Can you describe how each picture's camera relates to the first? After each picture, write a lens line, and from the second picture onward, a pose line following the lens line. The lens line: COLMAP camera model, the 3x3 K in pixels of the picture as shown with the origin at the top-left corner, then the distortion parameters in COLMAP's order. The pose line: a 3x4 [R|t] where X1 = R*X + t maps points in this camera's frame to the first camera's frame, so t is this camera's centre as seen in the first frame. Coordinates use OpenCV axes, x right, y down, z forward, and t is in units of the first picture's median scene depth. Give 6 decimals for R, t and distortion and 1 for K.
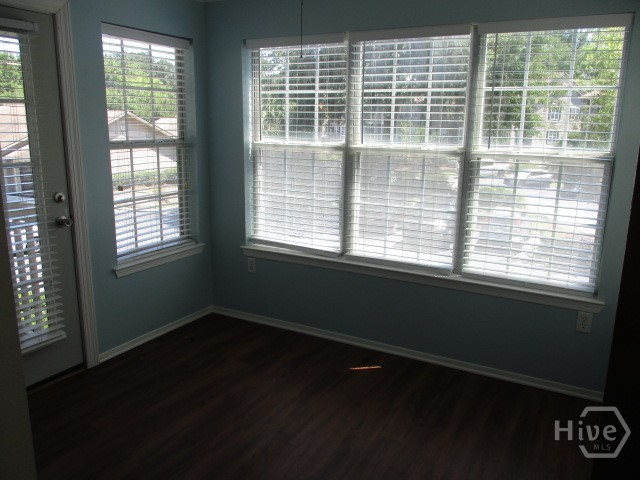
lens RADIAL K [[527.3, 0, 320.0], [0, 527.3, 240.0], [0, 0, 1]] dist [-0.034089, 0.007994]
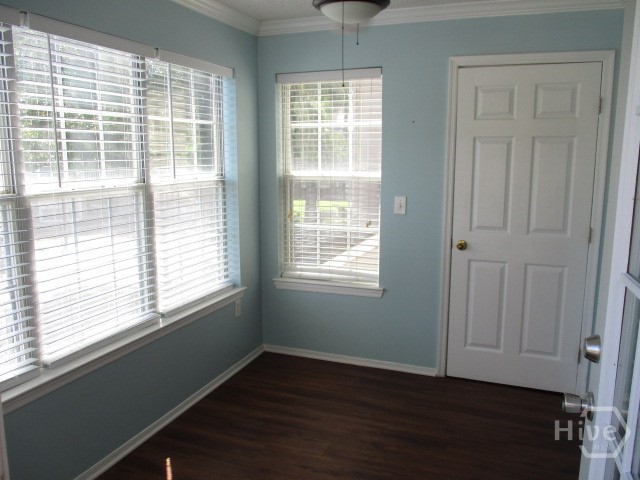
lens RADIAL K [[504.1, 0, 320.0], [0, 504.1, 240.0], [0, 0, 1]] dist [-0.036310, 0.001255]
pose [[-0.109623, -0.176349, 0.978204, -0.604097], [0.223118, 0.954656, 0.197108, -0.174691], [-0.968608, 0.239862, -0.065306, 0.762882]]
